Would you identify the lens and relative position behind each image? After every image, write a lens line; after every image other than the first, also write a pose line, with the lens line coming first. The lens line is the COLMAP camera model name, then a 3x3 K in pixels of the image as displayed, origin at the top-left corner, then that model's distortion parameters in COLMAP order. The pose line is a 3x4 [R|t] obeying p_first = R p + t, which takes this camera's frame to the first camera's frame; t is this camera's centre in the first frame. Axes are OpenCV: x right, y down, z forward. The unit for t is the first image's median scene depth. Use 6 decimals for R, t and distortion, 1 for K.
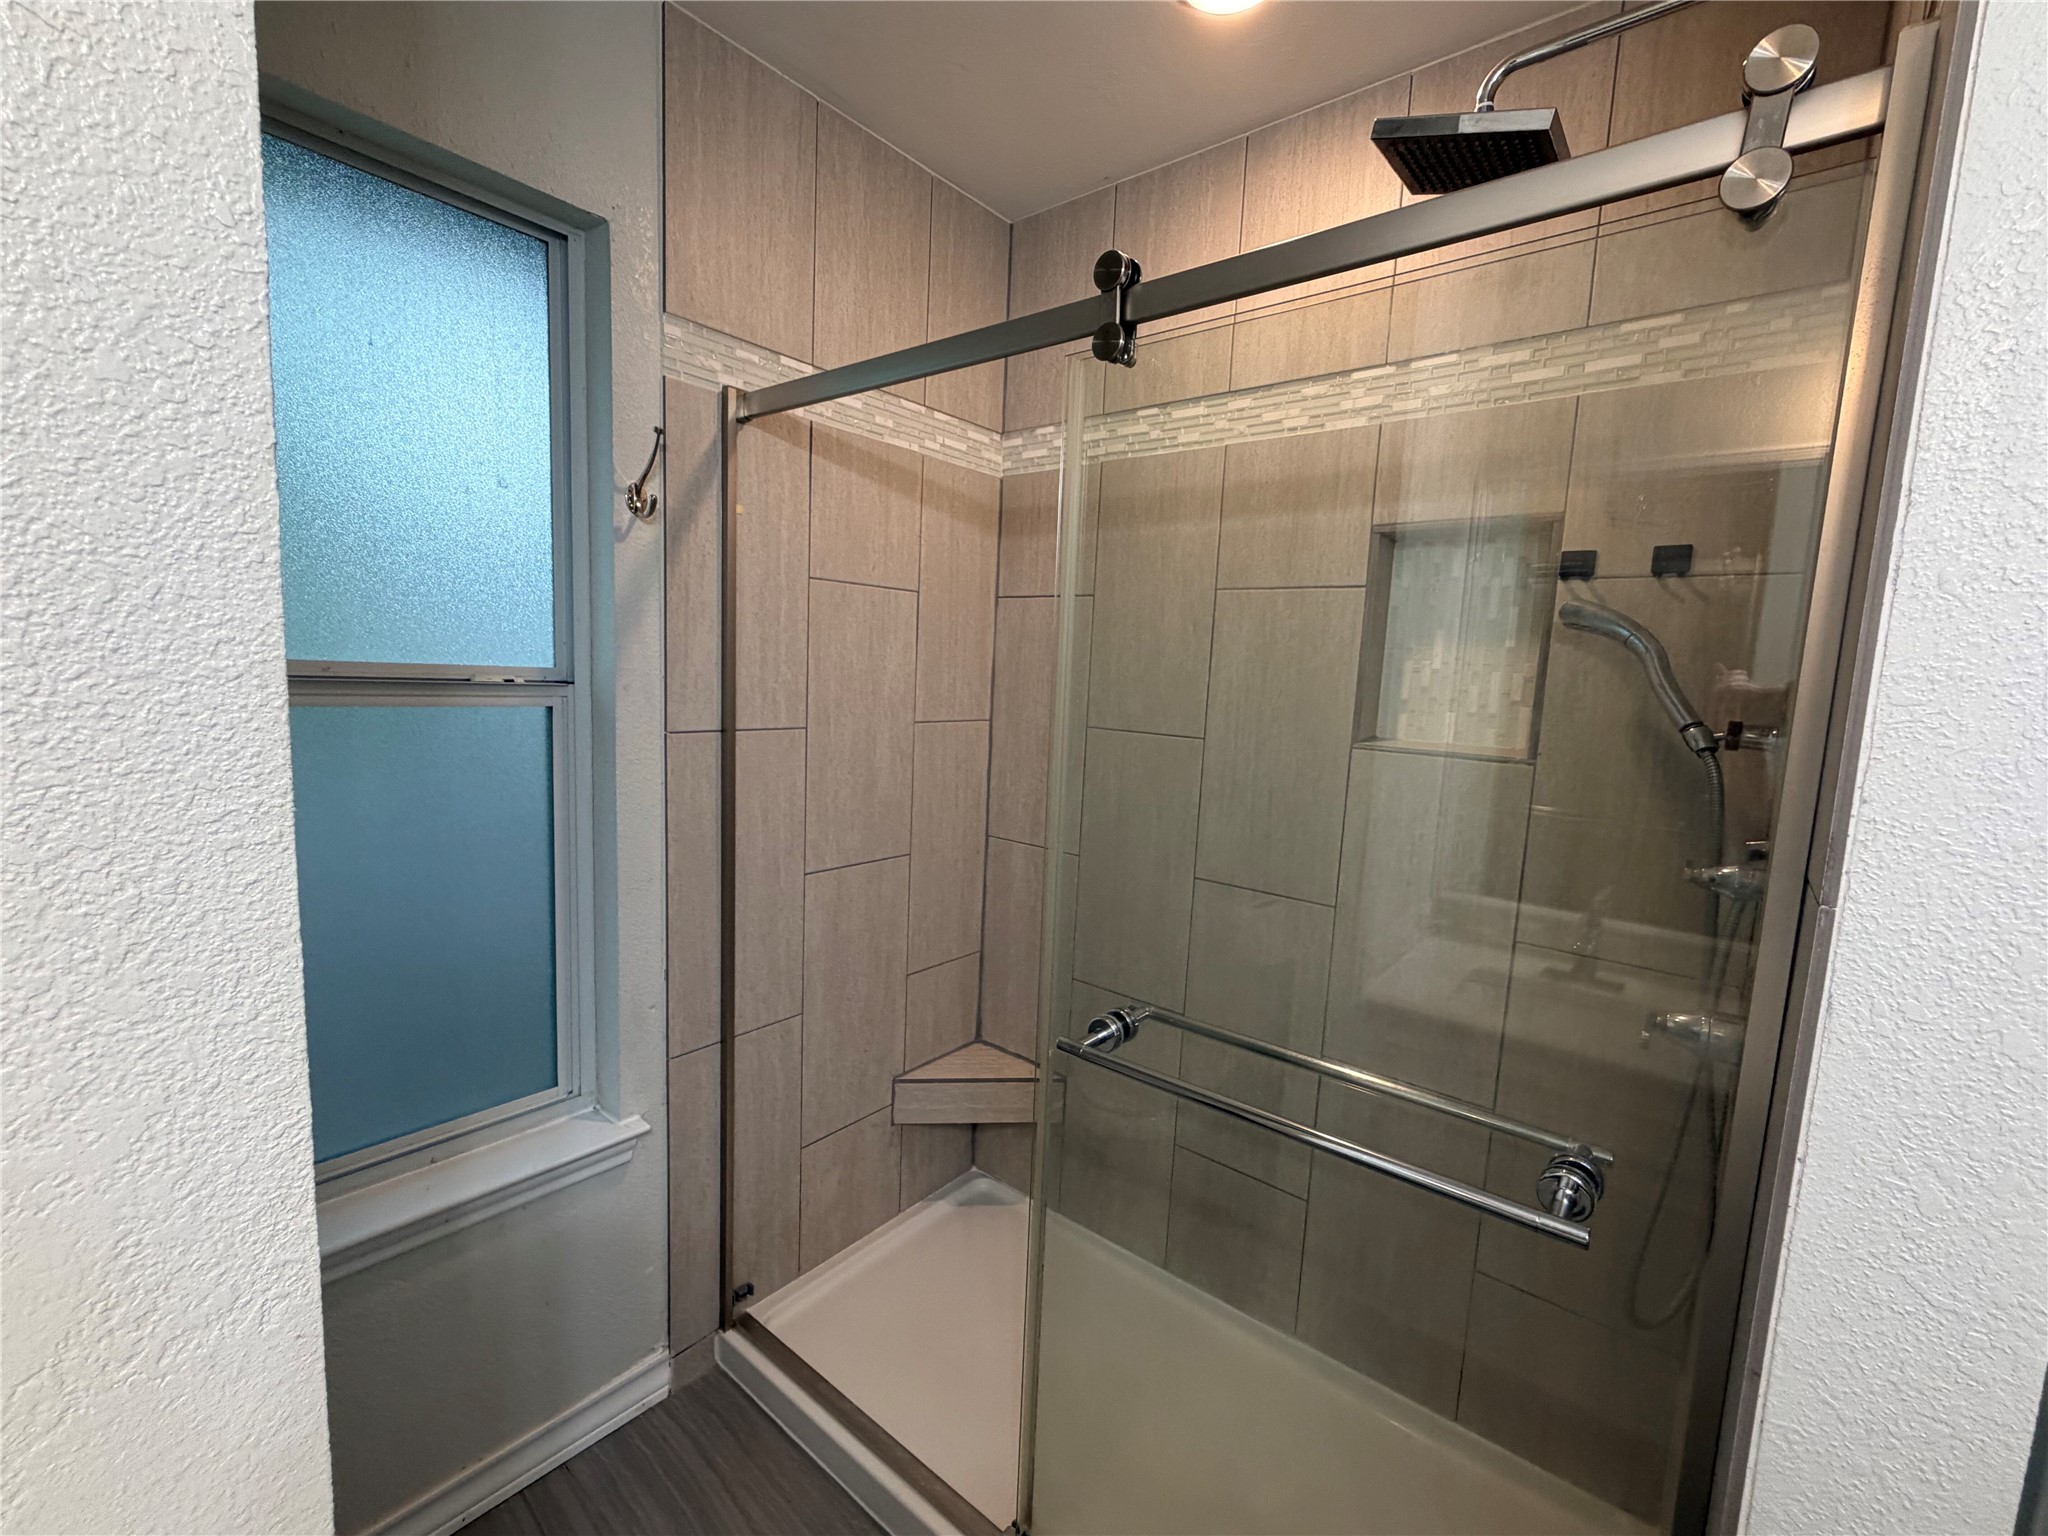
lens RADIAL K [[853.2, 0, 1020.1], [0, 853.2, 767.2], [0, 0, 1]] dist [0.004903, -0.000130]
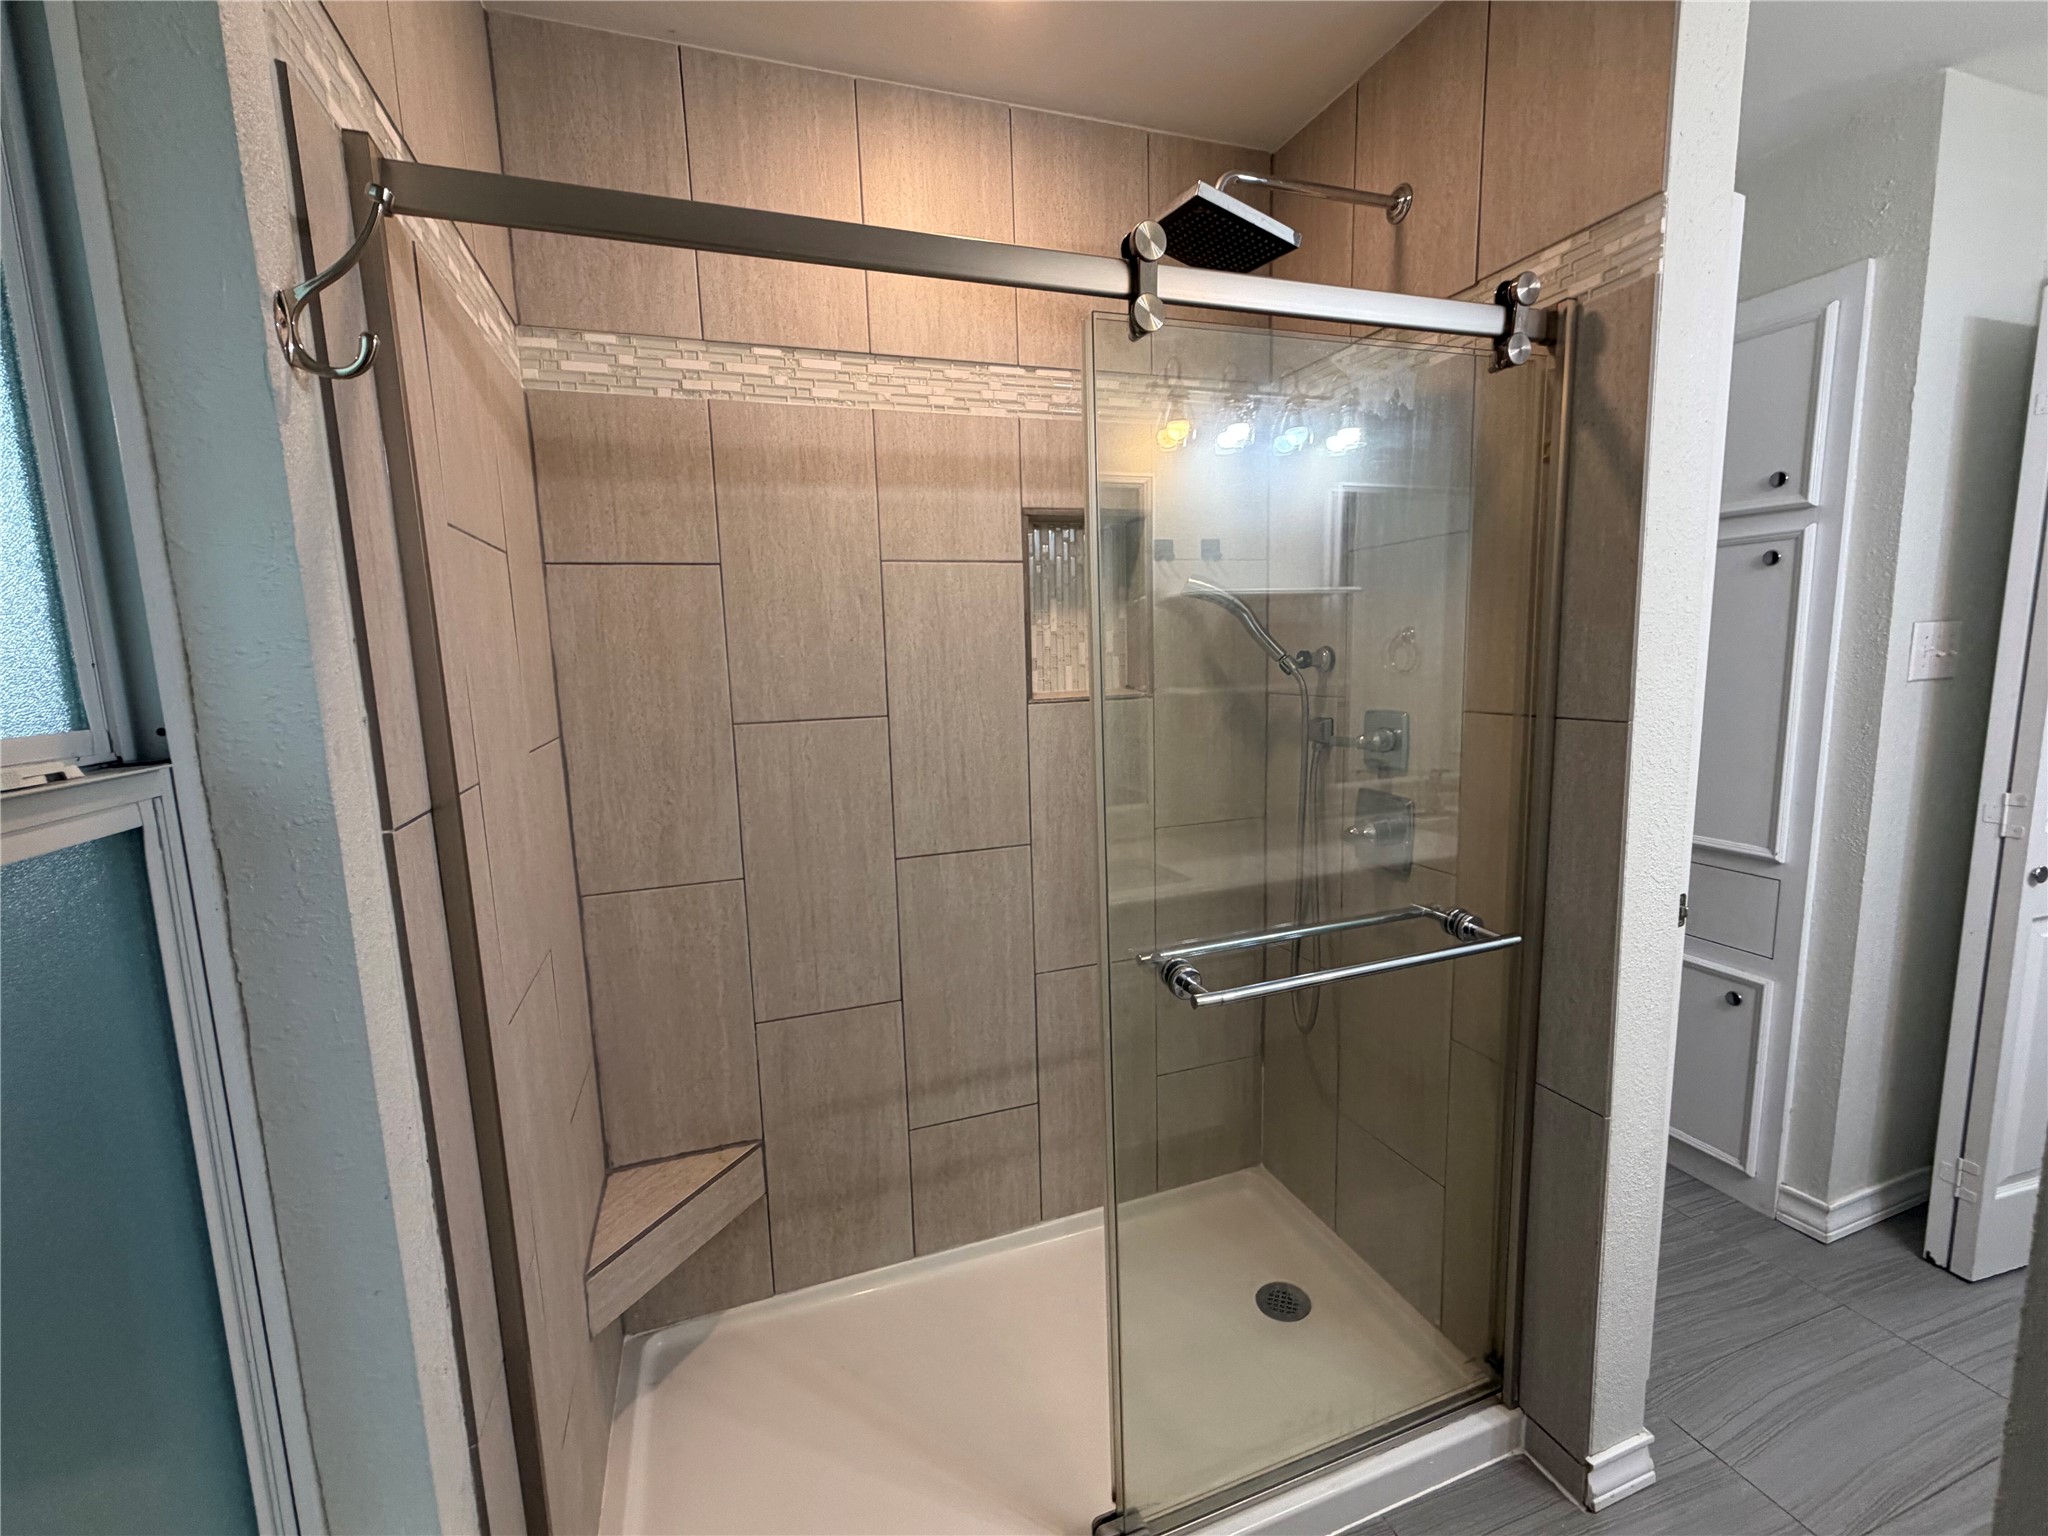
lens RADIAL K [[853.2, 0, 1017.4], [0, 853.2, 769.5], [0, 0, 1]] dist [0.004903, -0.000130]
pose [[0.517487, -0.182037, 0.836104, -0.532469], [0.156420, 0.980770, 0.116722, -0.064529], [-0.841273, 0.070381, 0.536010, 0.363846]]
